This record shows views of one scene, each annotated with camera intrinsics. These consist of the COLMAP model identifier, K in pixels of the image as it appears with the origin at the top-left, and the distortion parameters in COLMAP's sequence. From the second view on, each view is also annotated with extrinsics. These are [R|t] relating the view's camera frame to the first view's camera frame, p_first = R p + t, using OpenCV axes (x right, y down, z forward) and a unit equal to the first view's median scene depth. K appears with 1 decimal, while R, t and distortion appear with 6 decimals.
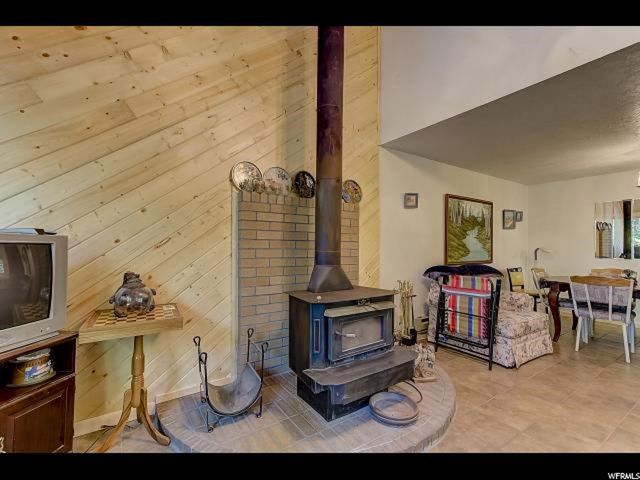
lens RADIAL K [[290.7, 0, 320.0], [0, 290.7, 240.0], [0, 0, 1]] dist [0.030177, 0.000143]
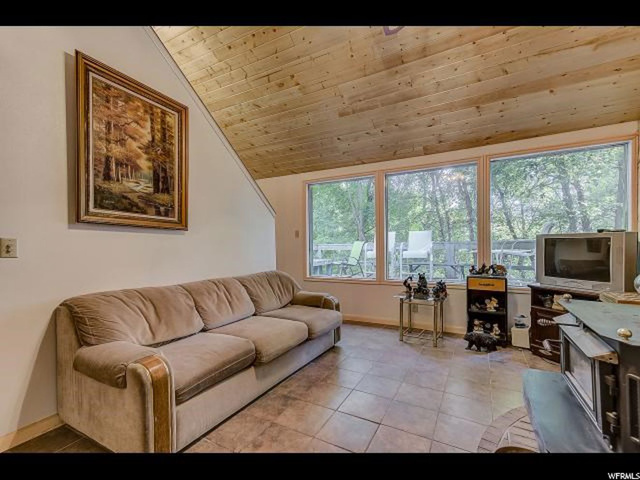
lens RADIAL K [[286.8, 0, 298.7], [0, 286.8, 251.3], [0, 0, 1]] dist [0.023867, 0.000113]
pose [[-0.908689, 0.015914, -0.417170, 0.687088], [0.016123, 0.999865, 0.003022, 0.029561], [0.417162, -0.003980, -0.908823, 0.906757]]
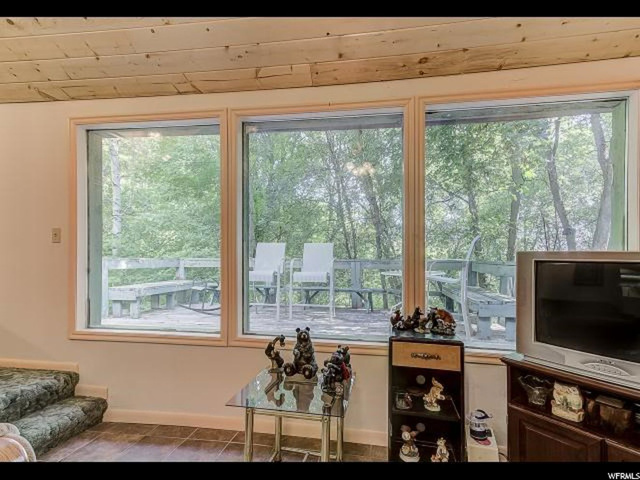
lens RADIAL K [[333.9, 0, 319.2], [0, 333.9, 254.7], [0, 0, 1]] dist [0.040030, 0.000198]
pose [[-0.692089, -0.020781, -0.721513, 0.128130], [0.001458, 0.999543, -0.030188, 0.008820], [0.721810, -0.021944, -0.691743, 0.469017]]
